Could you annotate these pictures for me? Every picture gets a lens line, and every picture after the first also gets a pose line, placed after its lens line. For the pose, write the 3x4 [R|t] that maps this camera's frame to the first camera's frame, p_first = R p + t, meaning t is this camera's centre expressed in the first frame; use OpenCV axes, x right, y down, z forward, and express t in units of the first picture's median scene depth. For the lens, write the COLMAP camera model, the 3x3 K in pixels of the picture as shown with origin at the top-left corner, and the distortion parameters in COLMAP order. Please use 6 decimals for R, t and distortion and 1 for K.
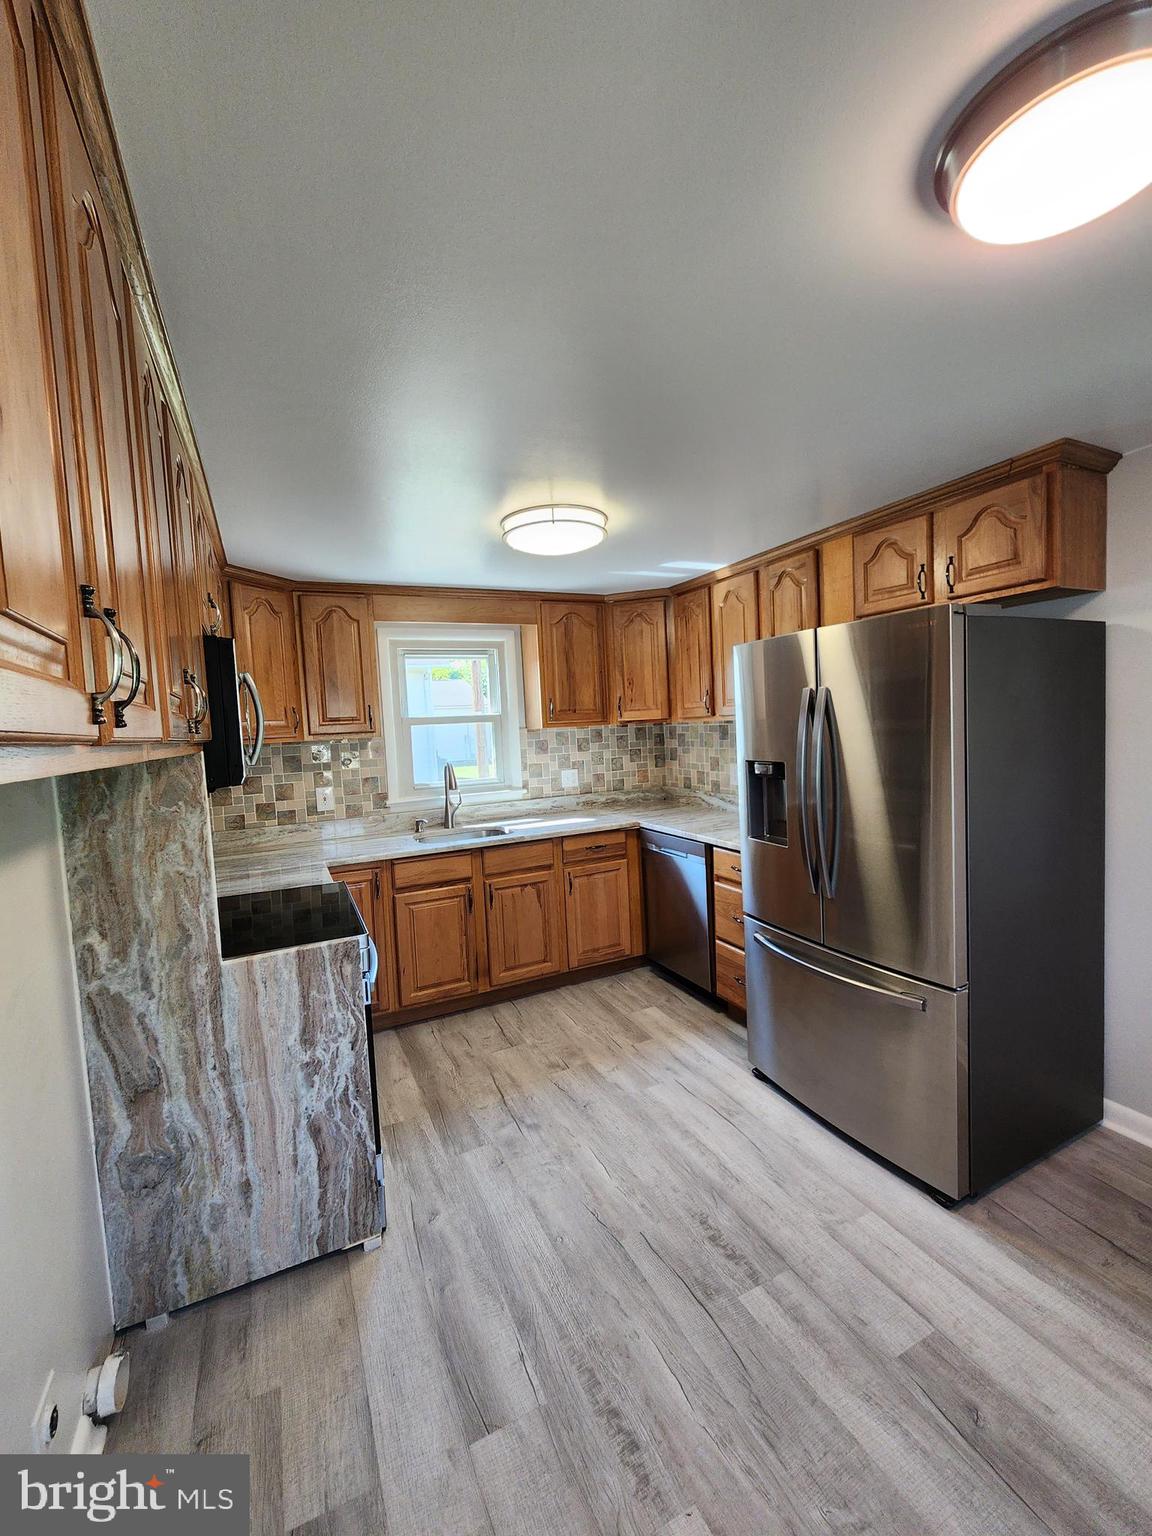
lens RADIAL K [[632.2, 0, 579.9], [0, 632.2, 765.4], [0, 0, 1]] dist [0.001030, -0.002038]
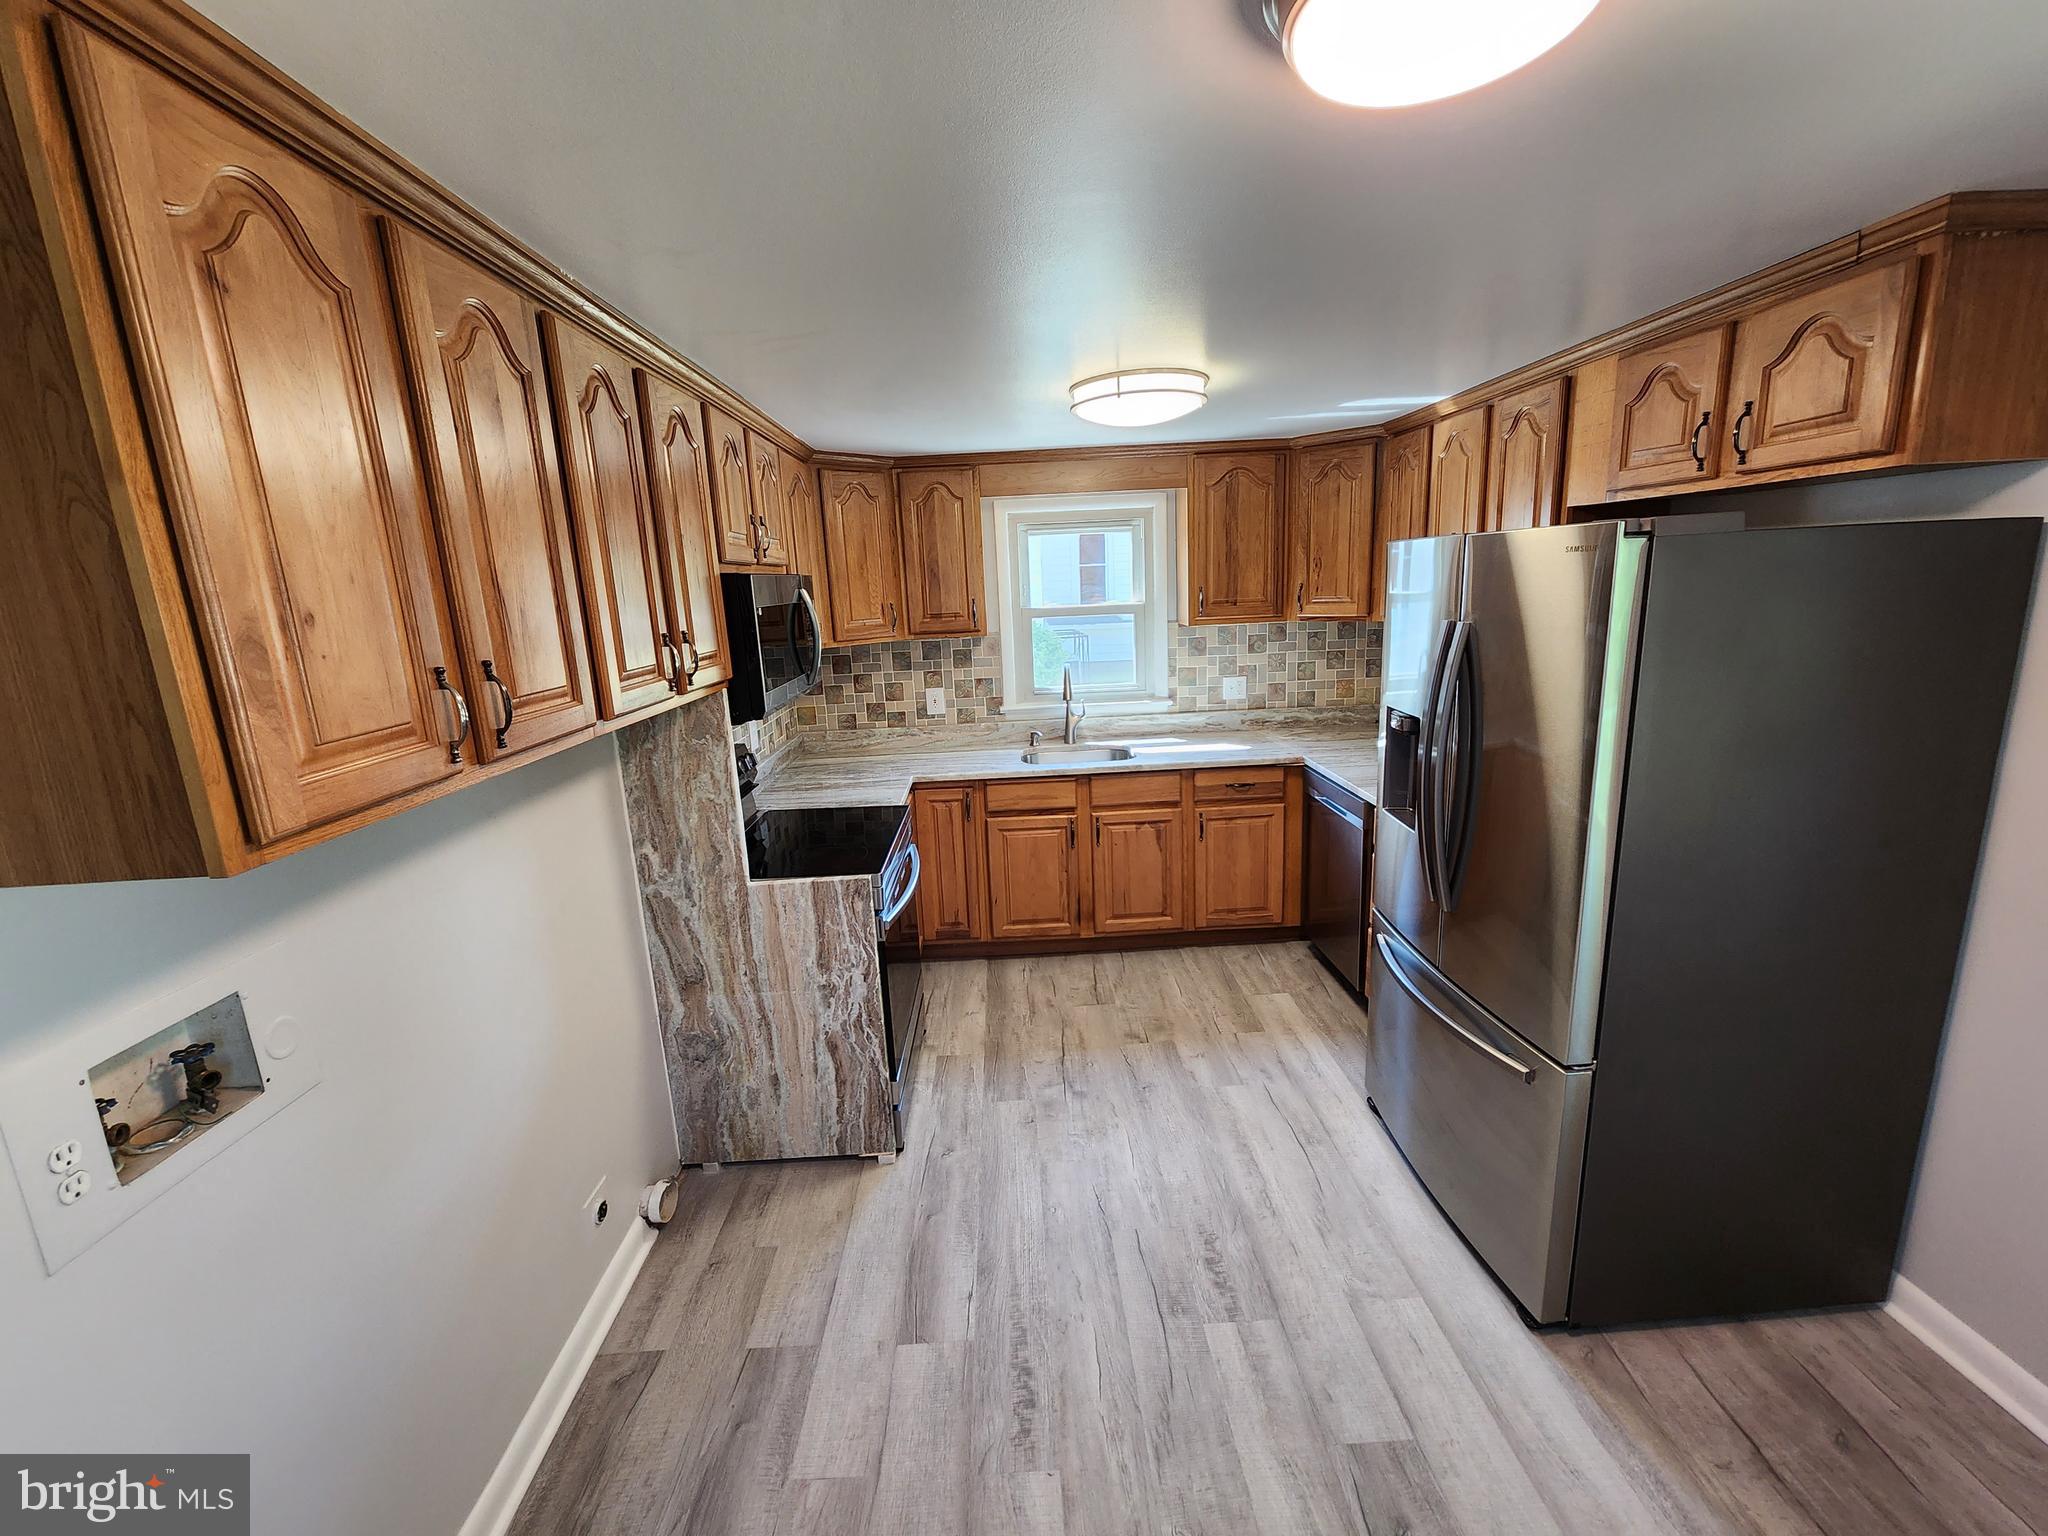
lens RADIAL K [[842.9, 0, 1027.0], [0, 842.9, 761.5], [0, 0, 1]] dist [0.001030, -0.002038]
pose [[0.914113, 0.093409, -0.394554, 0.310167], [-0.026236, 0.984689, 0.172337, -0.114059], [0.404611, -0.147184, 0.902567, -0.054618]]
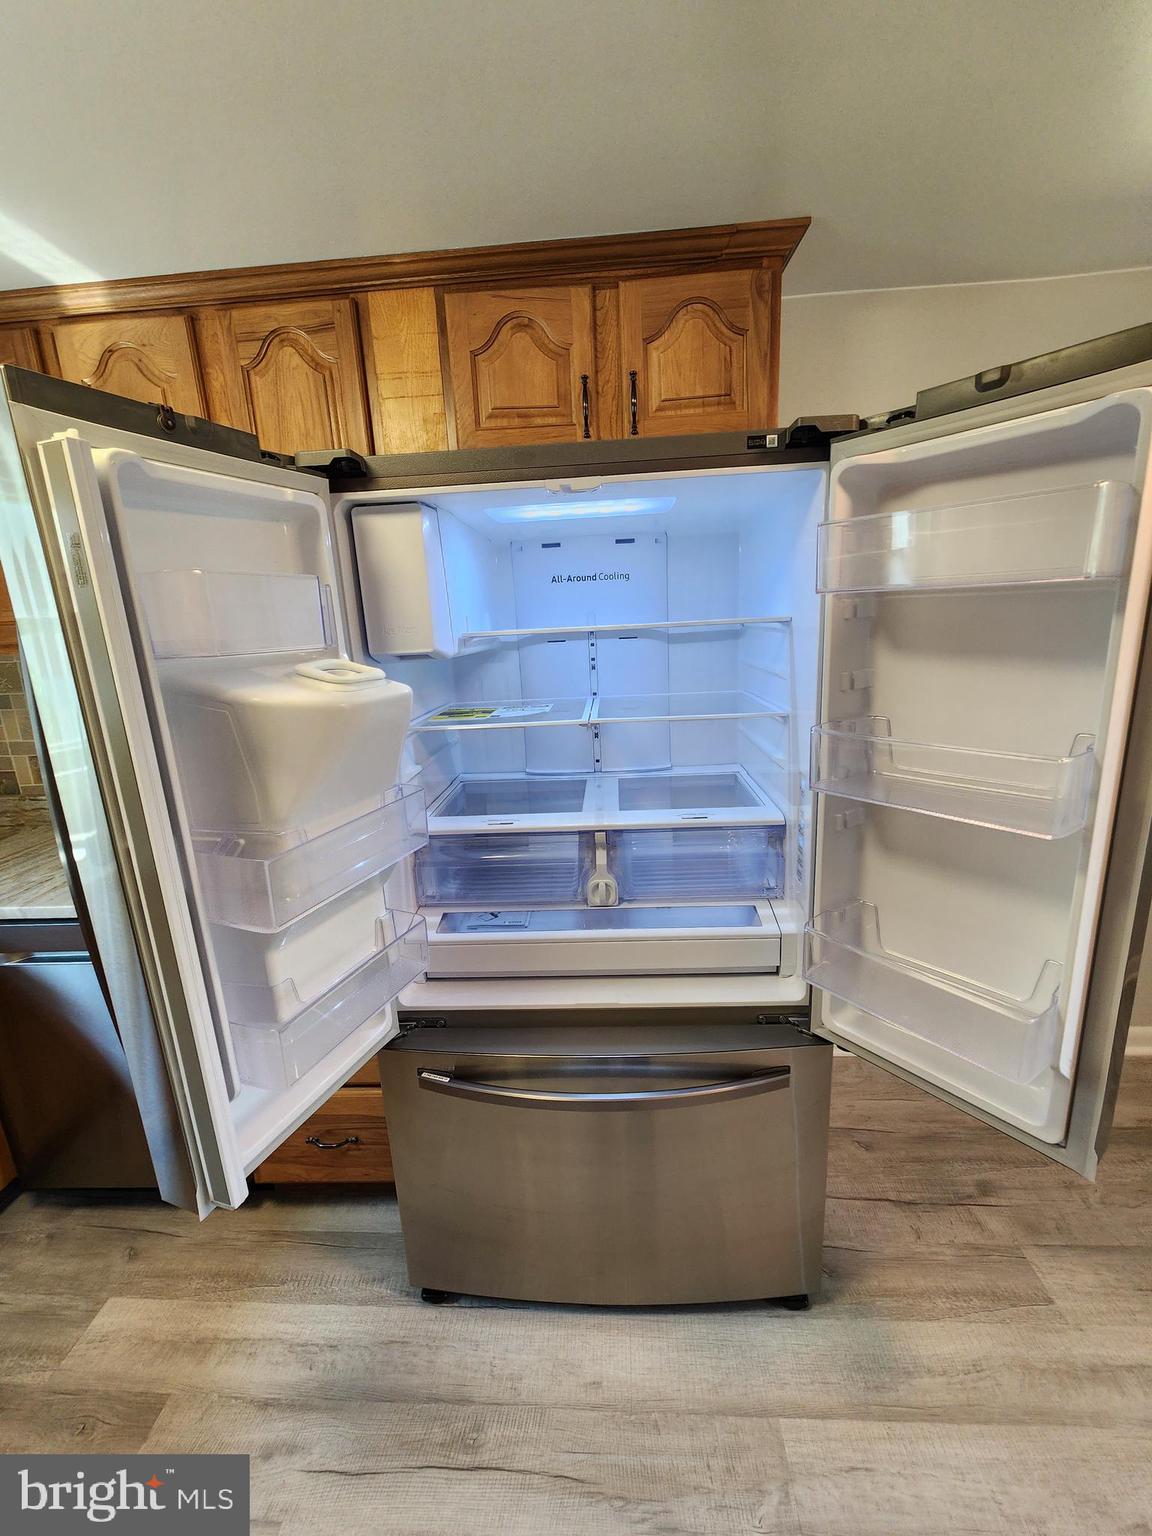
lens RADIAL K [[632.2, 0, 577.6], [0, 632.2, 773.5], [0, 0, 1]] dist [0.001030, -0.002038]
pose [[0.489225, -0.182960, 0.852751, -0.050427], [0.082218, 0.983070, 0.163751, -0.045097], [-0.868273, -0.010000, 0.495985, 0.740830]]
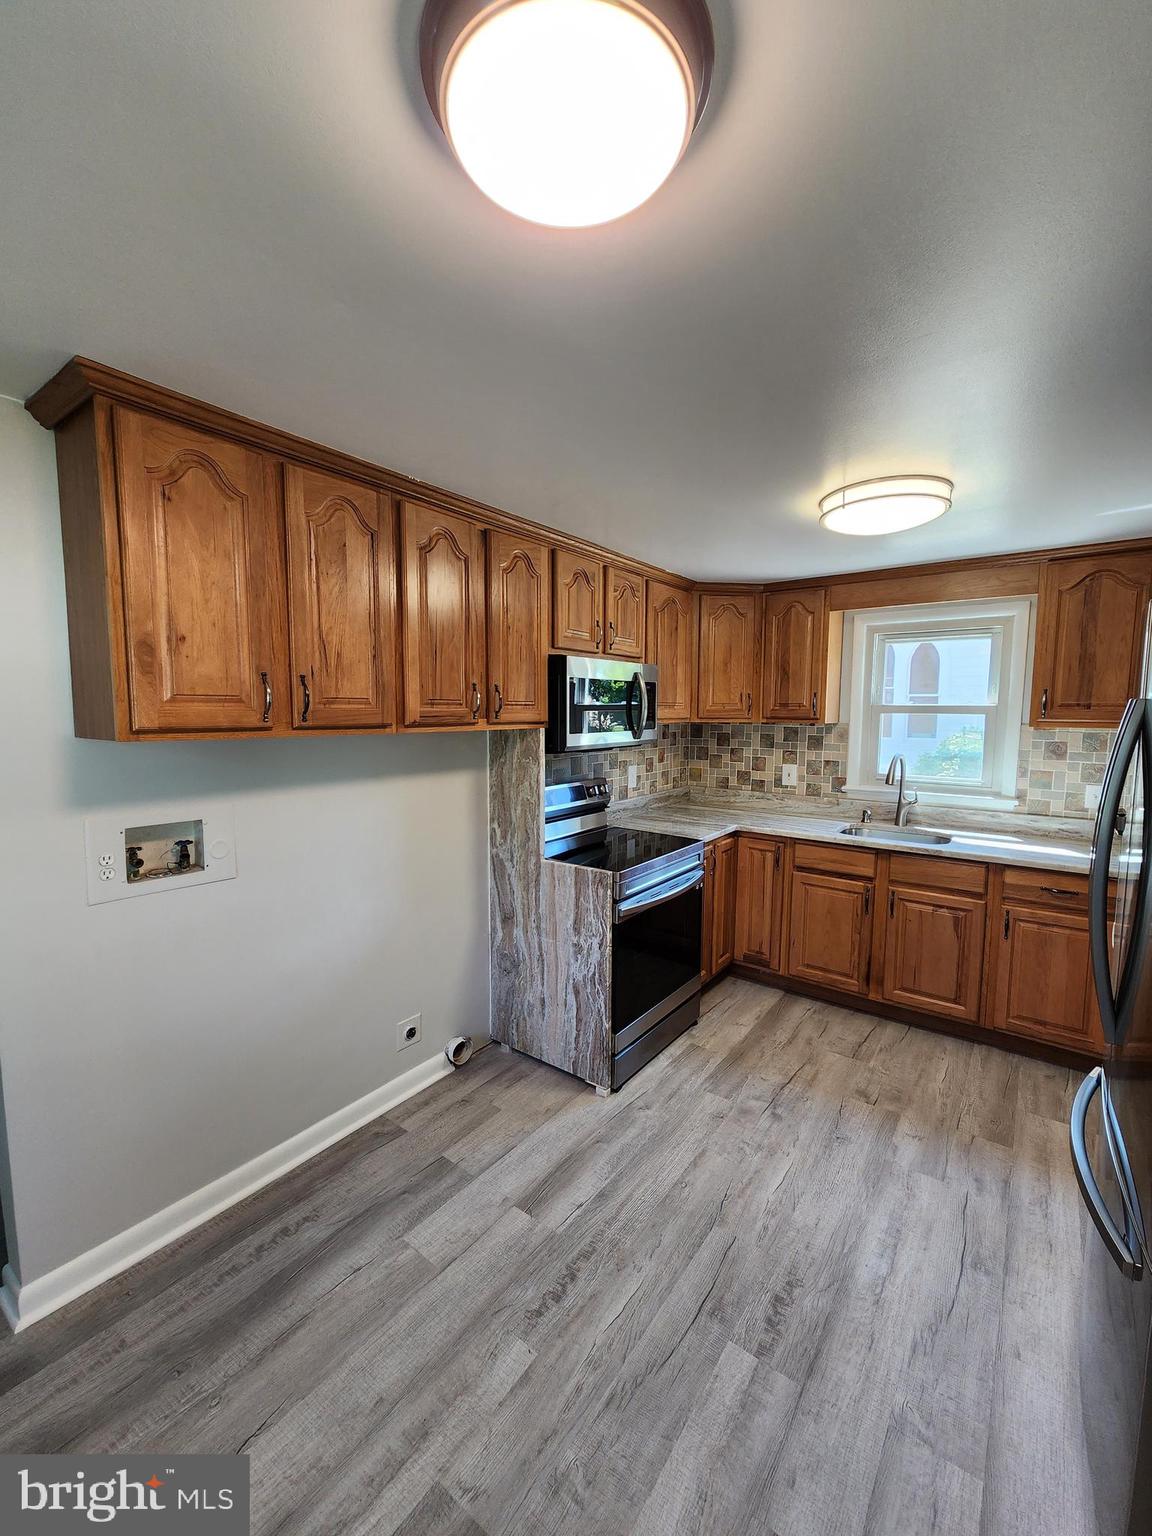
lens RADIAL K [[632.2, 0, 581.0], [0, 632.2, 767.6], [0, 0, 1]] dist [0.001030, -0.002038]
pose [[0.465411, 0.134943, -0.874747, 0.638524], [-0.085695, 0.990536, 0.107211, -0.075338], [0.880936, 0.025064, 0.472571, 0.242012]]
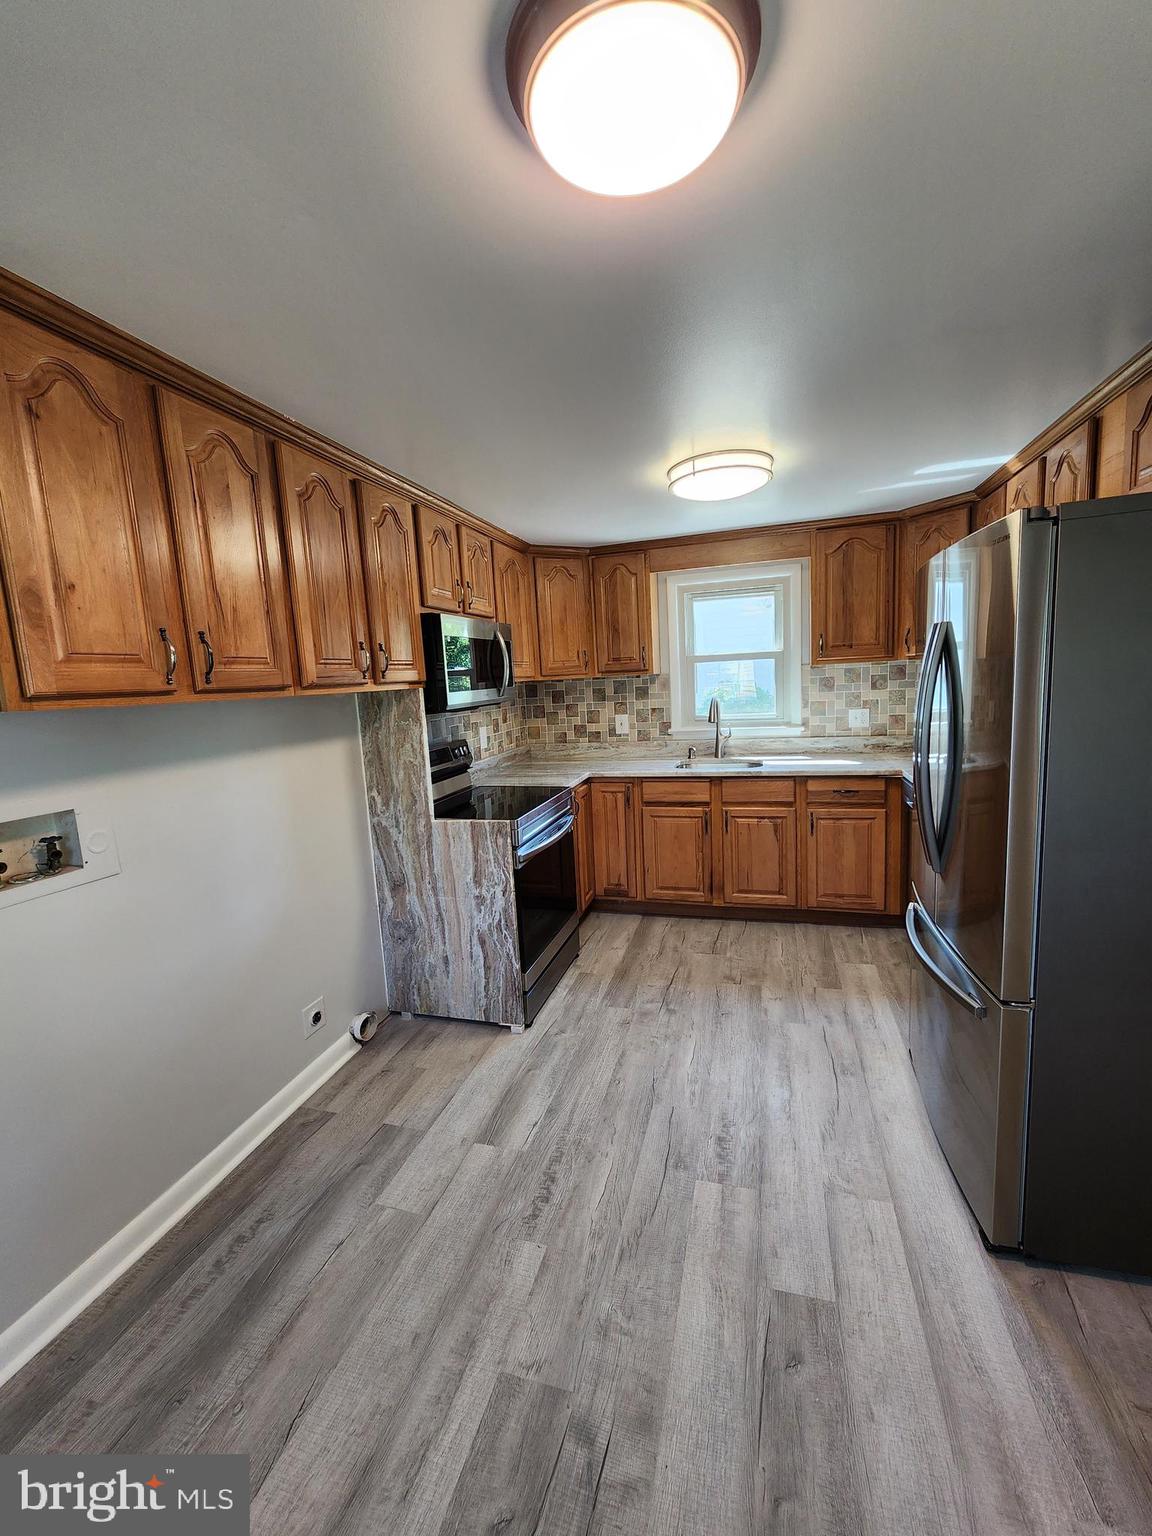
lens RADIAL K [[632.2, 0, 581.1], [0, 632.2, 766.3], [0, 0, 1]] dist [0.001030, -0.002038]
pose [[0.745553, 0.102601, -0.658501, 0.567494], [-0.027060, 0.991924, 0.123915, -0.024906], [0.665896, -0.074566, 0.742308, 0.052420]]
